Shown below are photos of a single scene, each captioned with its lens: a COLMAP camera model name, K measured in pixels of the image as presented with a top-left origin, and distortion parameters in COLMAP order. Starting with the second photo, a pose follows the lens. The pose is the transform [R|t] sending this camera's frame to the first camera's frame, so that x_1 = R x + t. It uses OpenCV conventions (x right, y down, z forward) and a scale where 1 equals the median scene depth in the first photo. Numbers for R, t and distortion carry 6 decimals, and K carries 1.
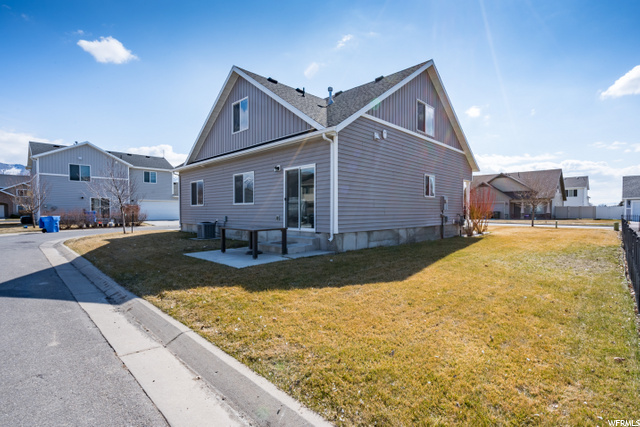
lens RADIAL K [[291.0, 0, 320.0], [0, 291.0, 213.5], [0, 0, 1]] dist [-0.000010, 0.000530]
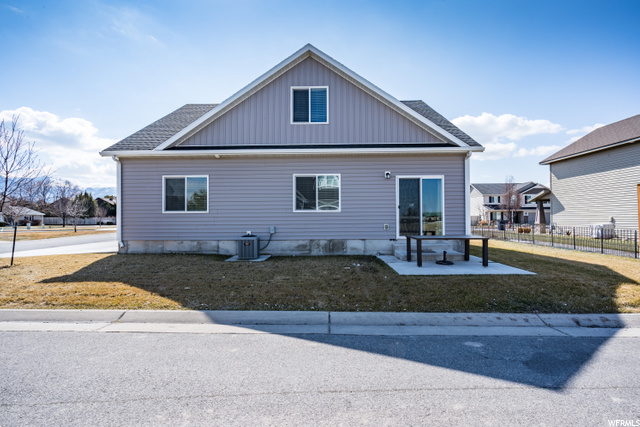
lens RADIAL K [[273.9, 0, 320.0], [0, 273.9, 213.5], [0, 0, 1]] dist [-0.000485, 0.000019]
pose [[0.738655, 0.016284, 0.673887, -0.758584], [0.013359, 0.999158, -0.038787, 0.003113], [-0.673951, 0.037653, 0.737816, 0.407787]]
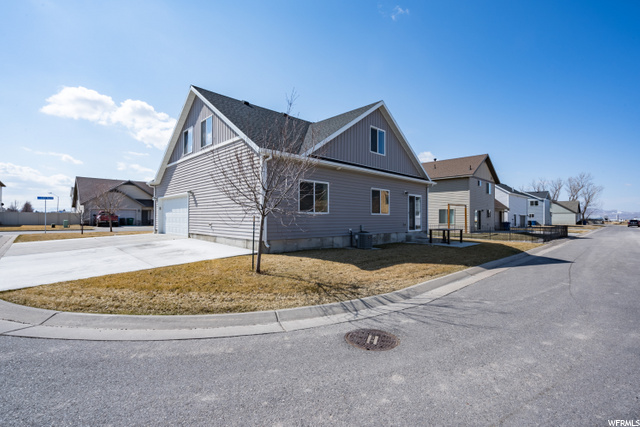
lens RADIAL K [[291.0, 0, 320.0], [0, 291.0, 213.5], [0, 0, 1]] dist [-0.000010, 0.000530]
pose [[0.031443, 0.014087, 0.999406, -1.452154], [0.005661, 0.999882, -0.014272, -0.020970], [-0.999490, 0.006107, 0.031360, 1.183065]]
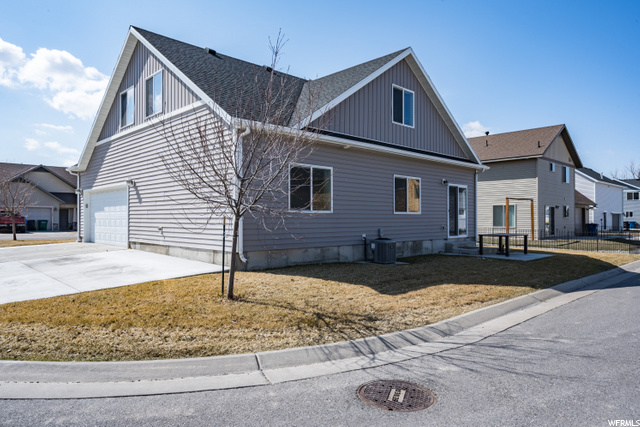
lens RADIAL K [[424.7, 0, 320.0], [0, 424.7, 213.5], [0, 0, 1]] dist [0.004879, 0.001642]
pose [[0.030900, 0.011090, 0.999461, -1.457391], [0.009723, 0.999888, -0.011396, -0.021012], [-0.999475, 0.010070, 0.030789, 1.183134]]
